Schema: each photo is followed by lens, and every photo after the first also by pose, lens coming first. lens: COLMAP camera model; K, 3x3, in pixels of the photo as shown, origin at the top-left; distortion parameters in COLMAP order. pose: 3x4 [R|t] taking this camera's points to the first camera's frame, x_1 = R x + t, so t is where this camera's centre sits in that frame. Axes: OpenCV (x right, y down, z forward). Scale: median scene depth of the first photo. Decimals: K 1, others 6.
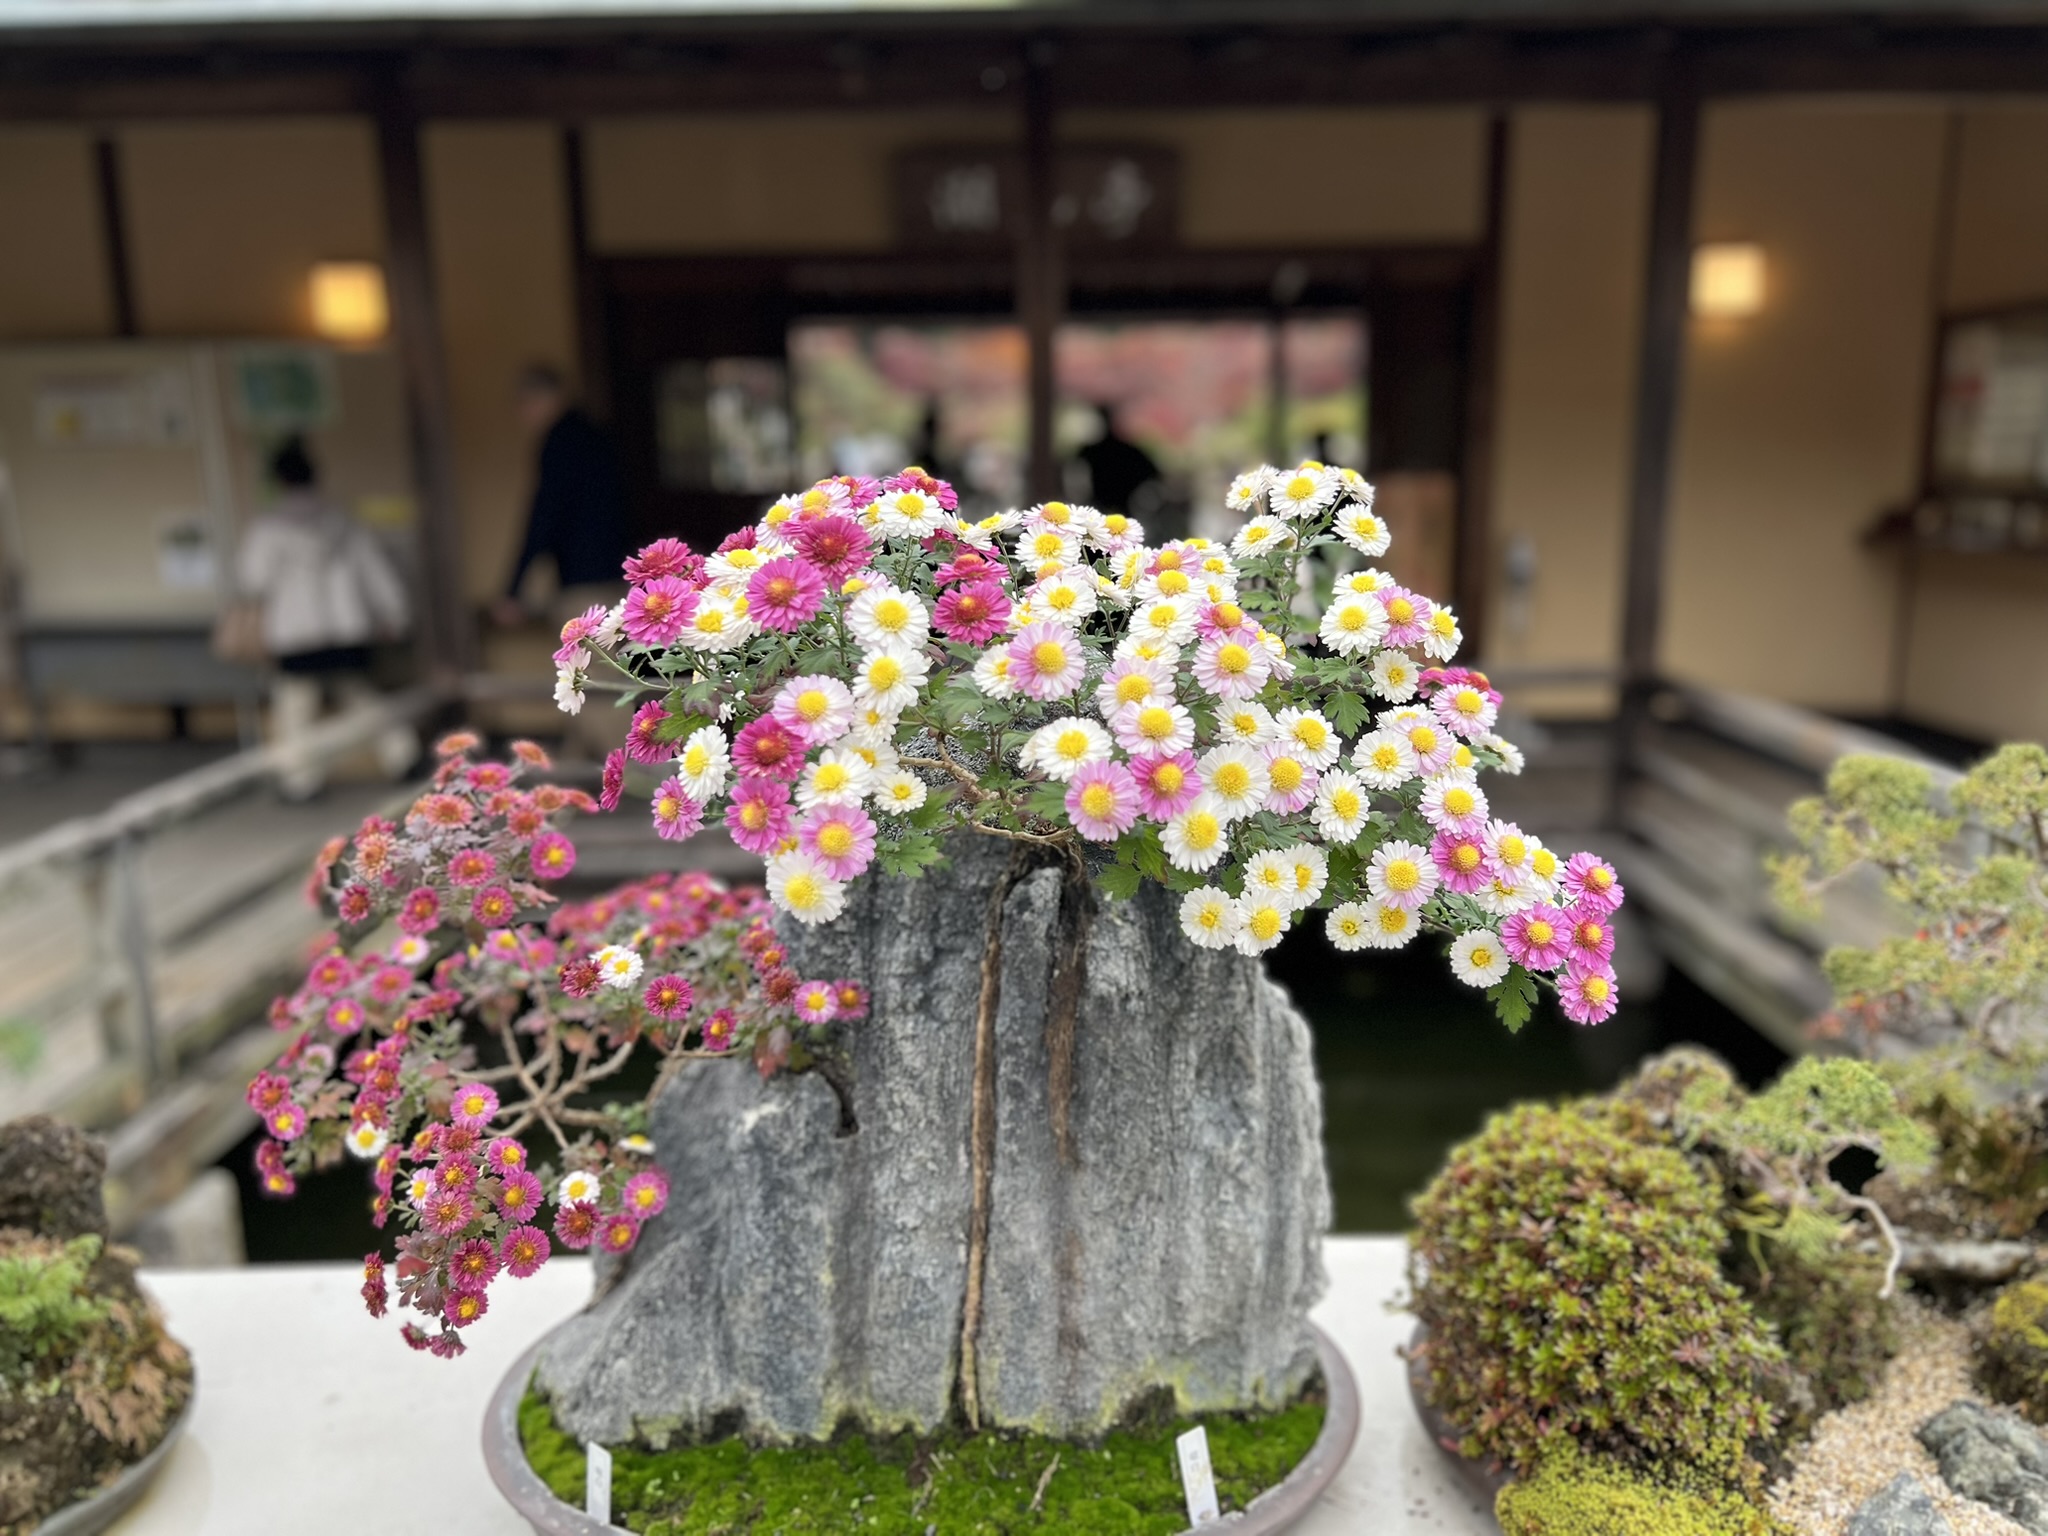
lens RADIAL K [[1554.5, 0, 1014.4], [0, 1554.5, 759.8], [0, 0, 1]] dist [0.052002, -0.059541]
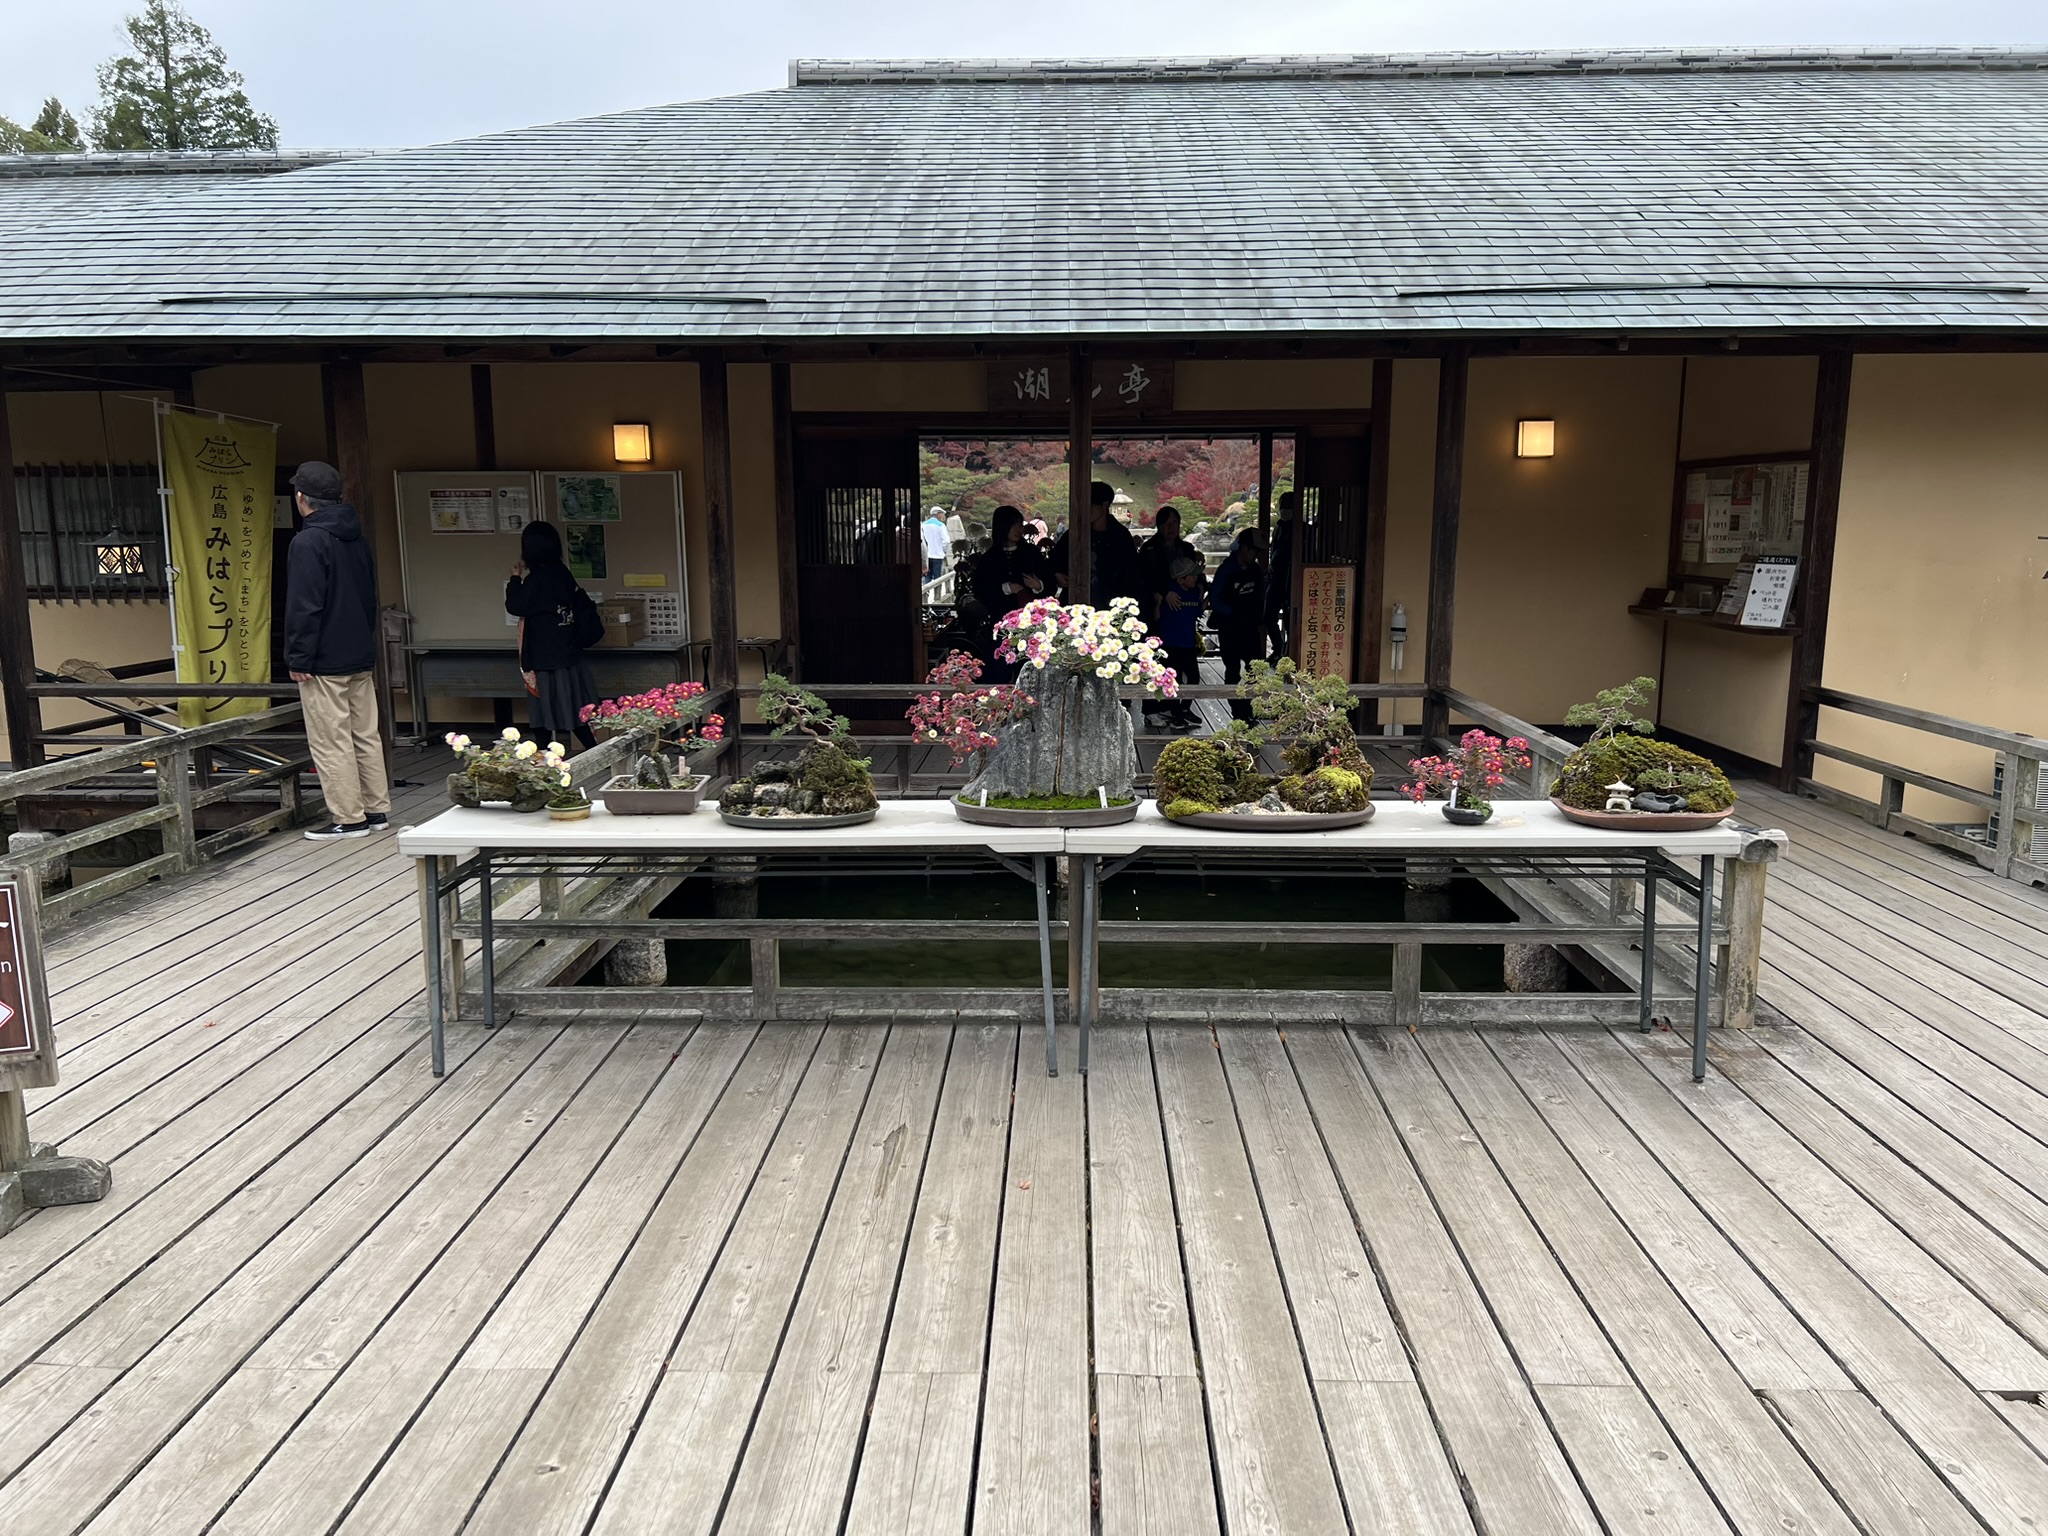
lens RADIAL K [[1554.5, 0, 1032.4], [0, 1554.5, 785.5], [0, 0, 1]] dist [0.052002, -0.059541]
pose [[0.999783, 0.016347, -0.012903, -0.053244], [-0.016606, 0.999658, -0.020210, 0.606244], [0.012568, 0.020420, 0.999712, -4.626296]]
